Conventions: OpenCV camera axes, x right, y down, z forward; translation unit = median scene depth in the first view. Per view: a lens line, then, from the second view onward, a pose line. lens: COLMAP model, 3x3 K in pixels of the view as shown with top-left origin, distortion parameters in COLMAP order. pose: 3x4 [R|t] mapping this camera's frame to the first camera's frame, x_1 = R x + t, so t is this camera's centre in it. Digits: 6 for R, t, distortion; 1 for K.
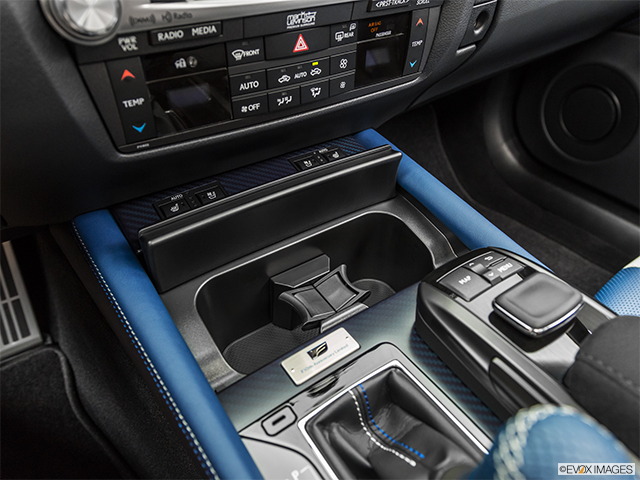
lens RADIAL K [[443.2, 0, 322.9], [0, 443.2, 244.3], [0, 0, 1]] dist [0.002929, 0.000811]
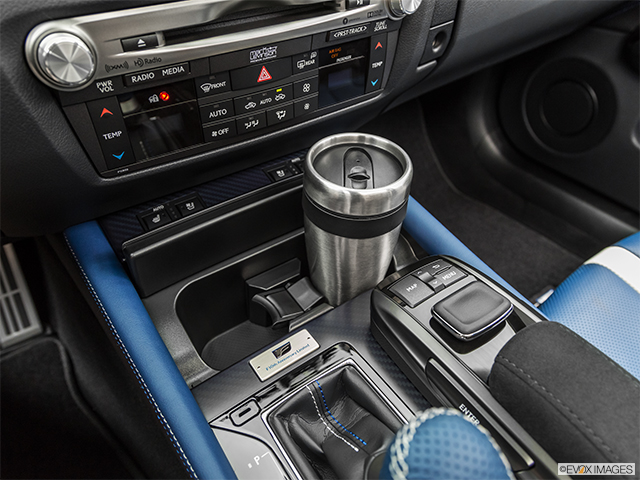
lens RADIAL K [[446.6, 0, 320.0], [0, 446.6, 240.0], [0, 0, 1]] dist [0.004448, 0.000878]
pose [[0.999937, -0.006179, -0.009366, 0.094552], [0.006521, 0.999295, 0.036967, -0.079059], [0.009131, -0.037026, 0.999273, -0.121502]]
